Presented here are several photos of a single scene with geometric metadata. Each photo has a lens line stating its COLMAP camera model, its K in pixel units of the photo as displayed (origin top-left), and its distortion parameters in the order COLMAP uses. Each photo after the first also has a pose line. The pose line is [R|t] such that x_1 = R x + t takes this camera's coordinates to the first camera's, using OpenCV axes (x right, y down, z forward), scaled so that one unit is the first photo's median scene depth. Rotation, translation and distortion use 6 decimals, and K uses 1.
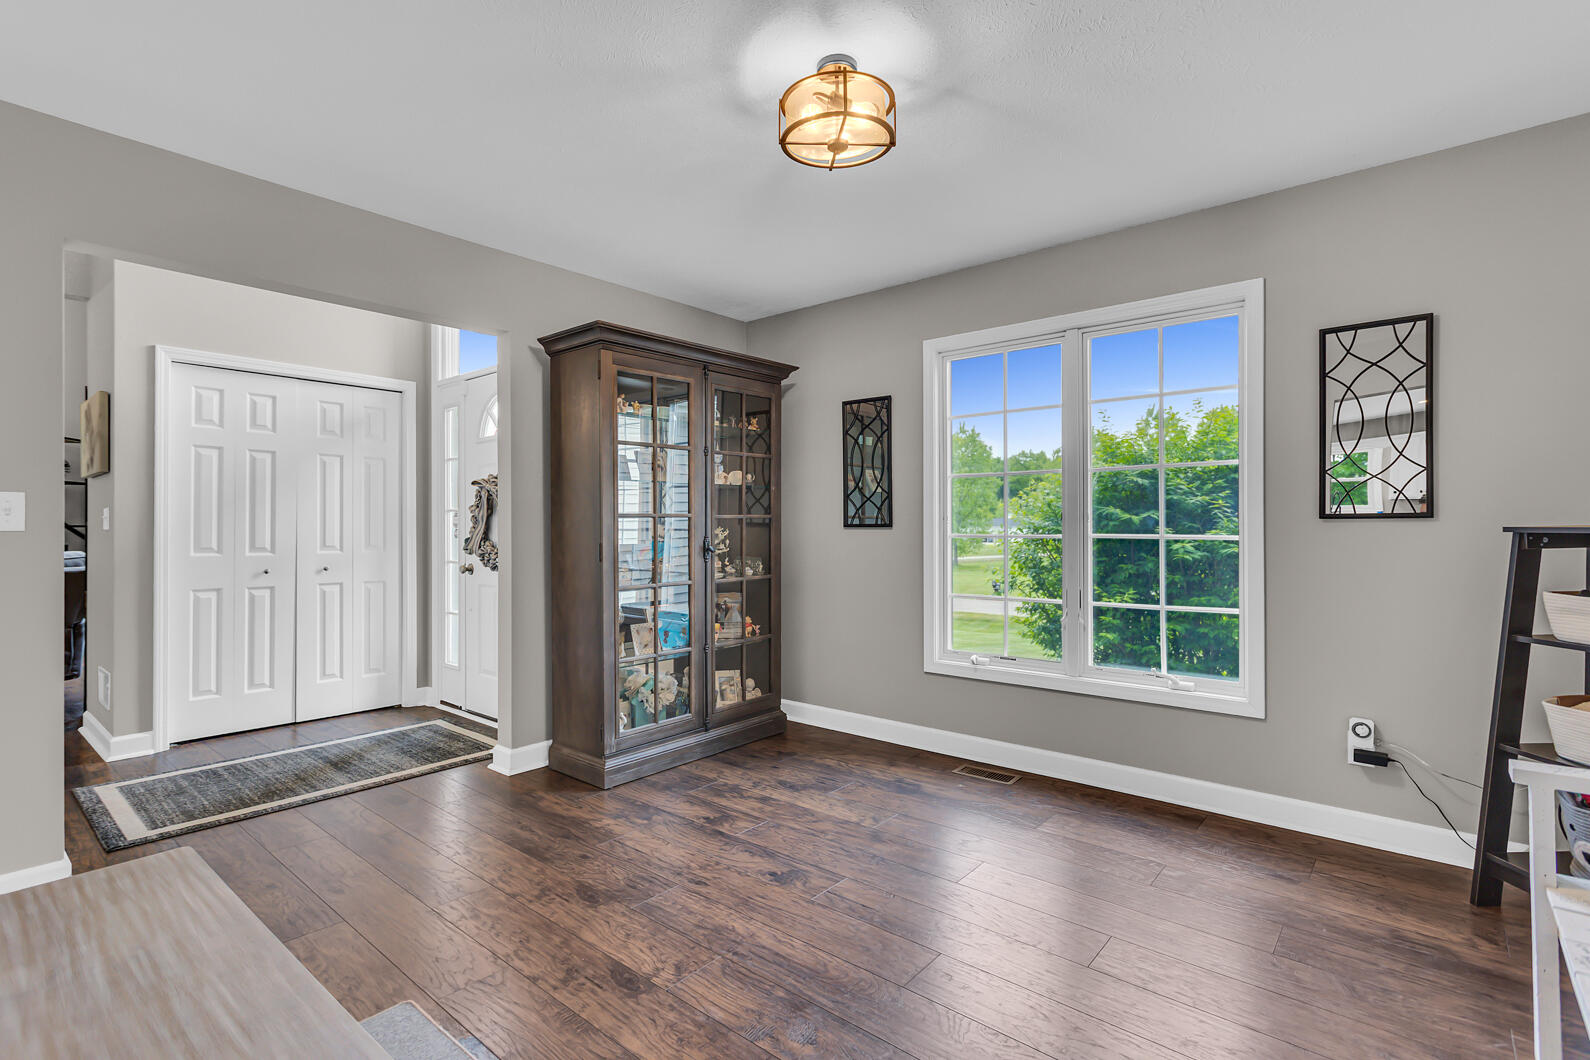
lens RADIAL K [[764.6, 0, 786.7], [0, 764.6, 521.2], [0, 0, 1]] dist [-0.000786, 0.000292]
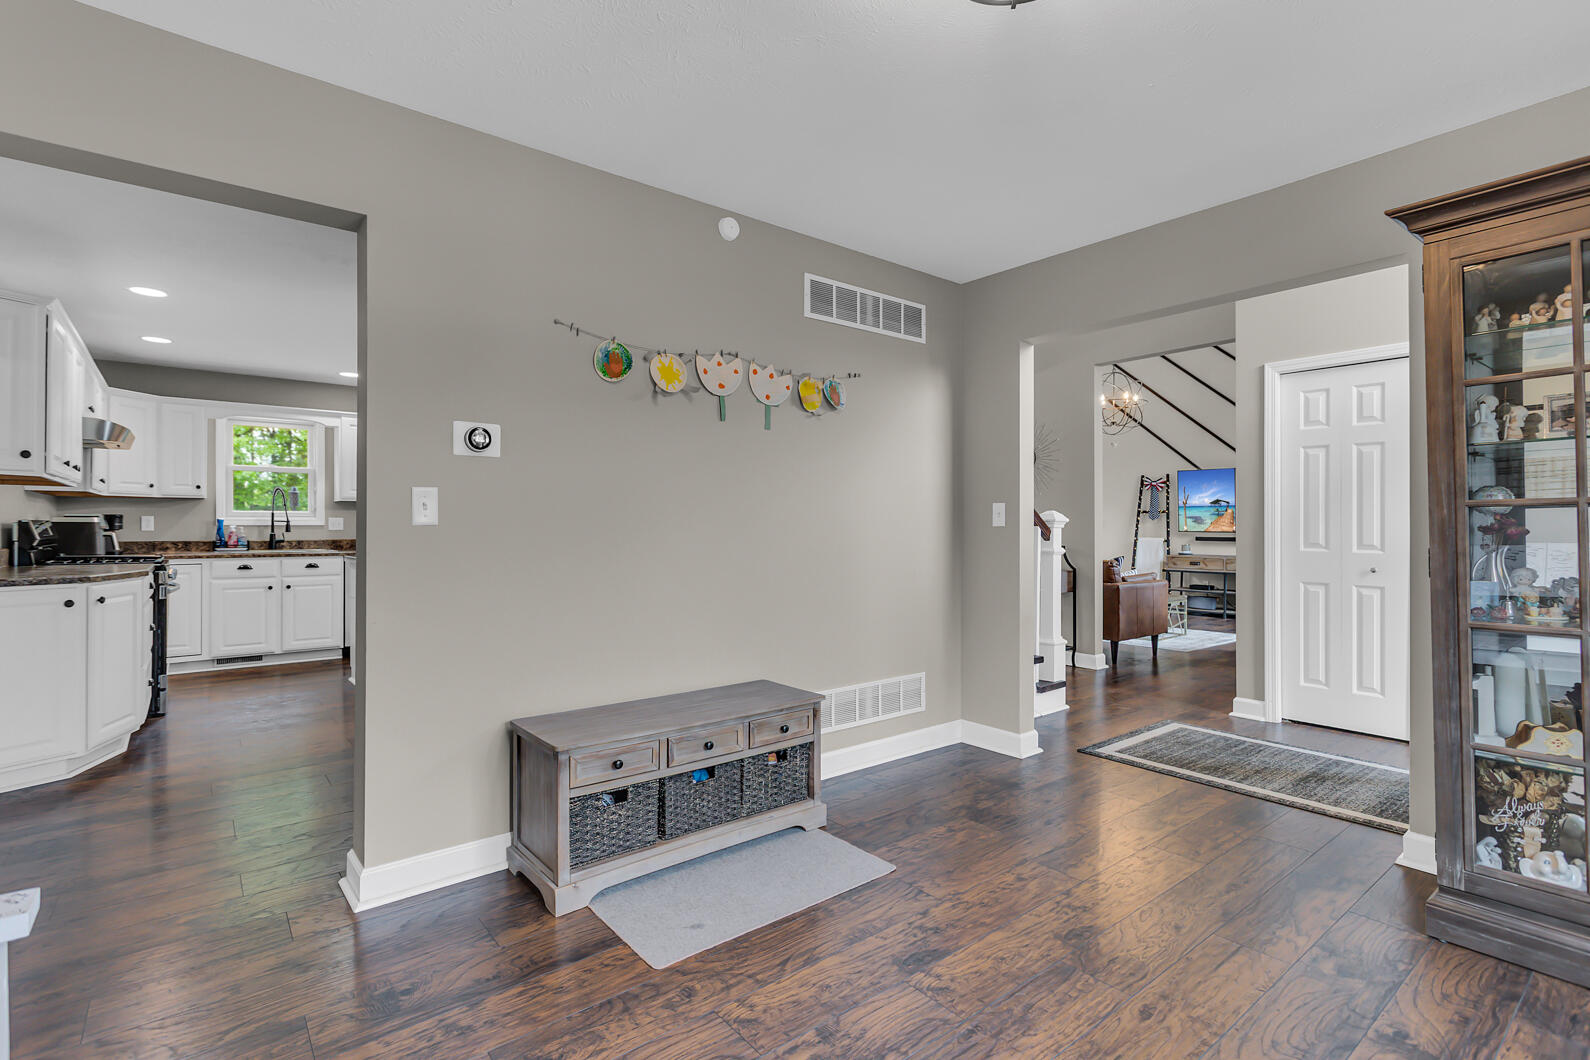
lens RADIAL K [[764.6, 0, 786.7], [0, 764.6, 521.2], [0, 0, 1]] dist [-0.000786, 0.000292]
pose [[-0.204676, -0.002875, -0.978826, 0.499476], [0.005549, 0.999976, -0.004098, 0.005902], [0.978814, -0.006270, -0.204655, 0.613873]]
